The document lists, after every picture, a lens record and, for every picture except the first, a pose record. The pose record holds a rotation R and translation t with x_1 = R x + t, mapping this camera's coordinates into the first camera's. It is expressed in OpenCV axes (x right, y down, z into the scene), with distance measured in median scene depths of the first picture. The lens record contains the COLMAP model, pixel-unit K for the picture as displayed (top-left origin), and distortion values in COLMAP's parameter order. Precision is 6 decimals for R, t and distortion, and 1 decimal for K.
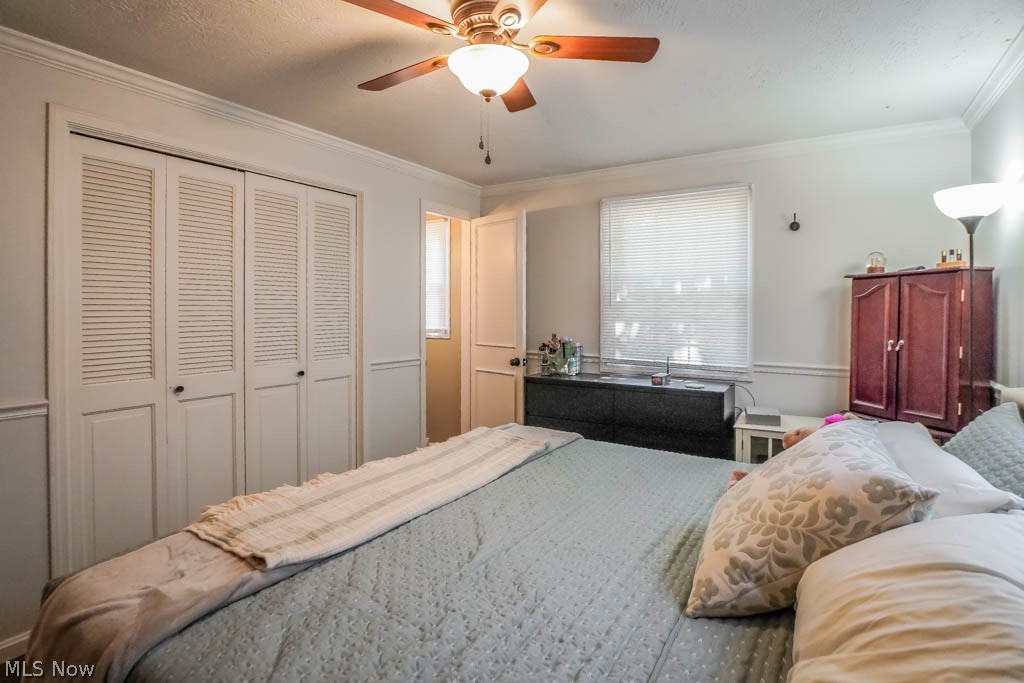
lens RADIAL K [[521.0, 0, 516.2], [0, 521.0, 323.2], [0, 0, 1]] dist [-0.034352, -0.000012]
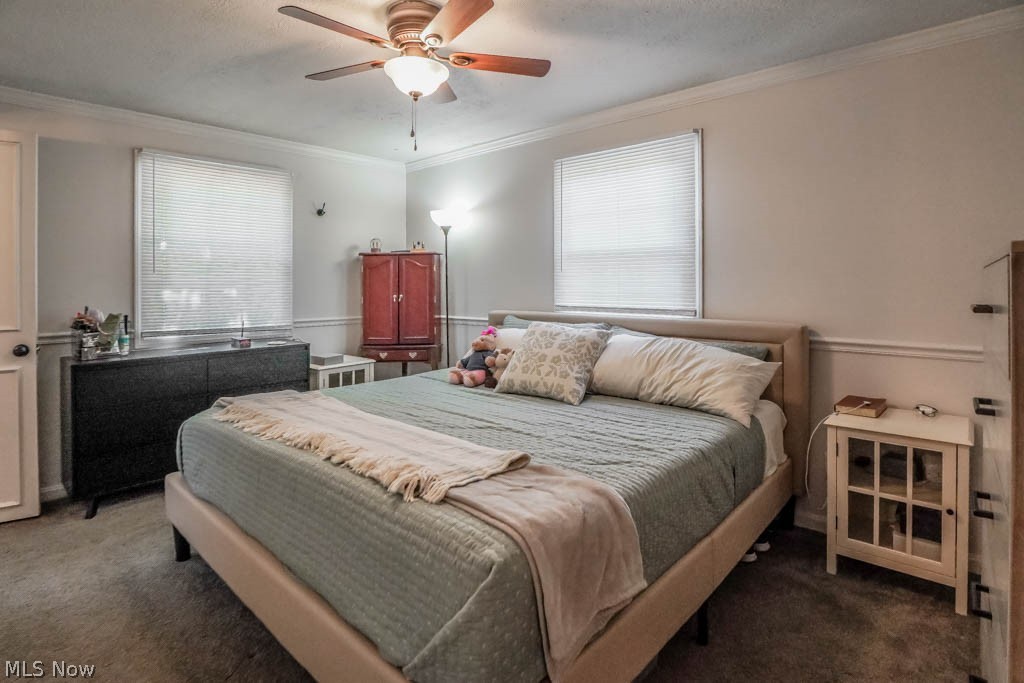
lens RADIAL K [[509.3, 0, 511.8], [0, 509.3, 288.1], [0, 0, 1]] dist [0.000500, 0.000228]
pose [[0.191426, -0.010144, 0.981455, -0.693836], [0.033710, 0.999425, 0.003755, 0.015873], [-0.980928, 0.032366, 0.191658, 0.310733]]
